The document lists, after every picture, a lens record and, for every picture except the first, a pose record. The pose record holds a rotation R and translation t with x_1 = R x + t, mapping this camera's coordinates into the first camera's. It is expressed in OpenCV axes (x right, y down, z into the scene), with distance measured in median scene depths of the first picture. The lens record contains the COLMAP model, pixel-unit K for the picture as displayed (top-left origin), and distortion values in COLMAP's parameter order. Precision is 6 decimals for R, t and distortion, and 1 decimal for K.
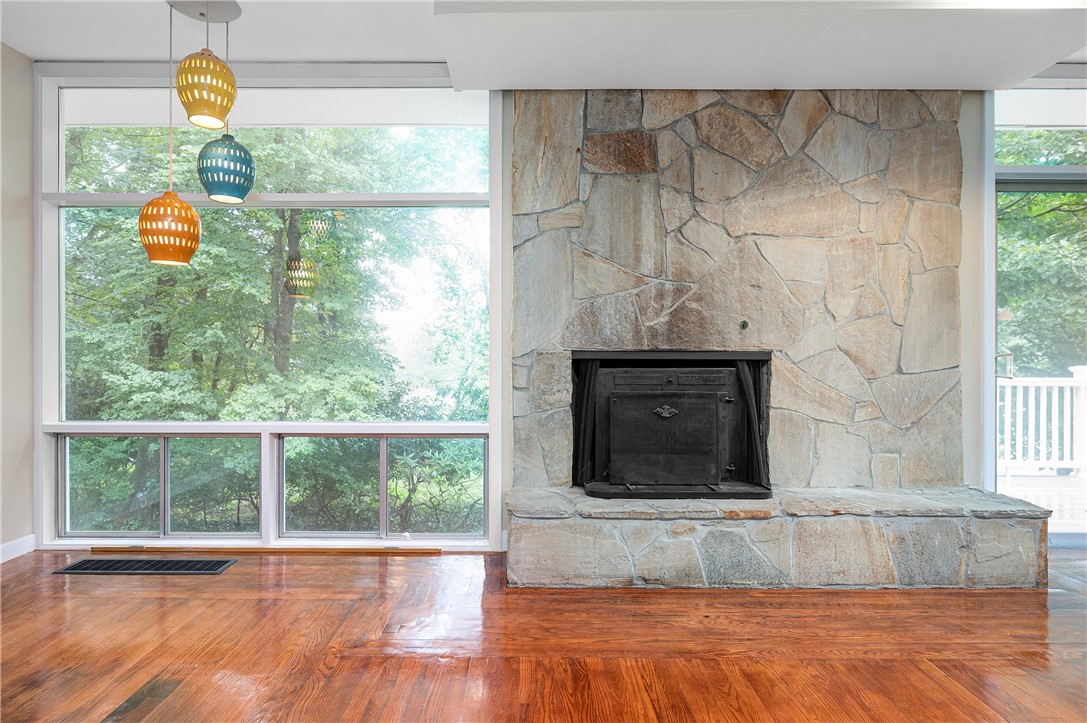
lens RADIAL K [[579.1, 0, 543.0], [0, 579.1, 357.4], [0, 0, 1]] dist [0.003210, -0.000234]
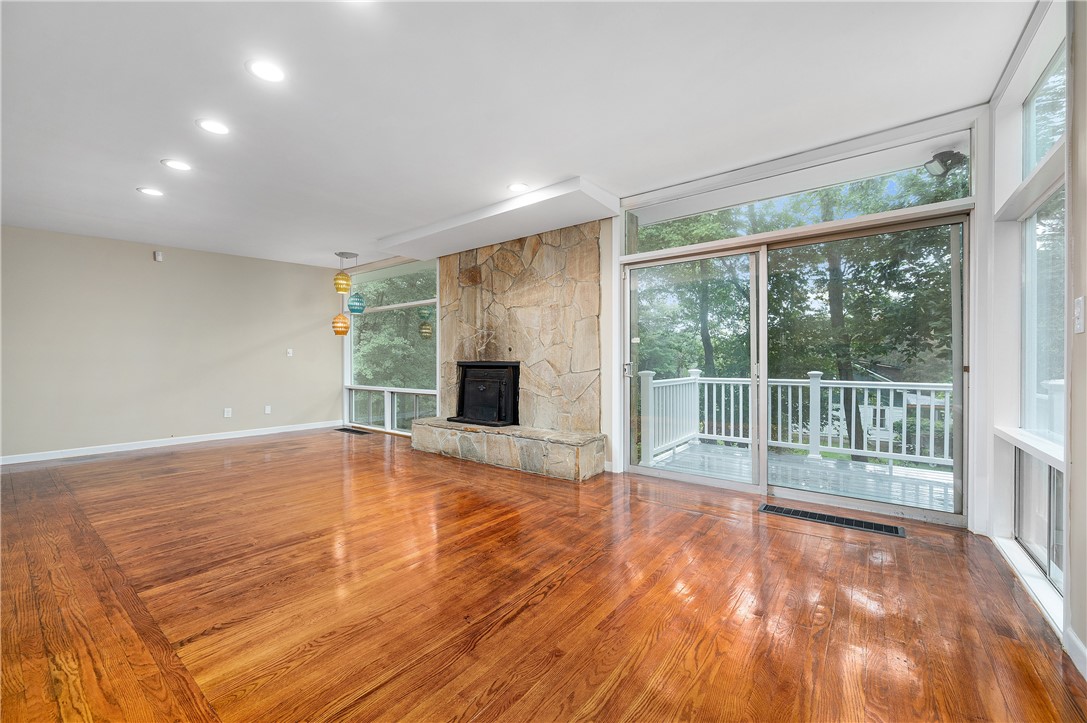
lens RADIAL K [[427.7, 0, 540.8], [0, 427.7, 364.8], [0, 0, 1]] dist [0.000728, 0.000013]
pose [[0.792572, 0.001391, -0.609777, 1.410019], [-0.000196, 0.999998, 0.002027, -0.001999], [0.609778, -0.001487, 0.792571, -0.193069]]
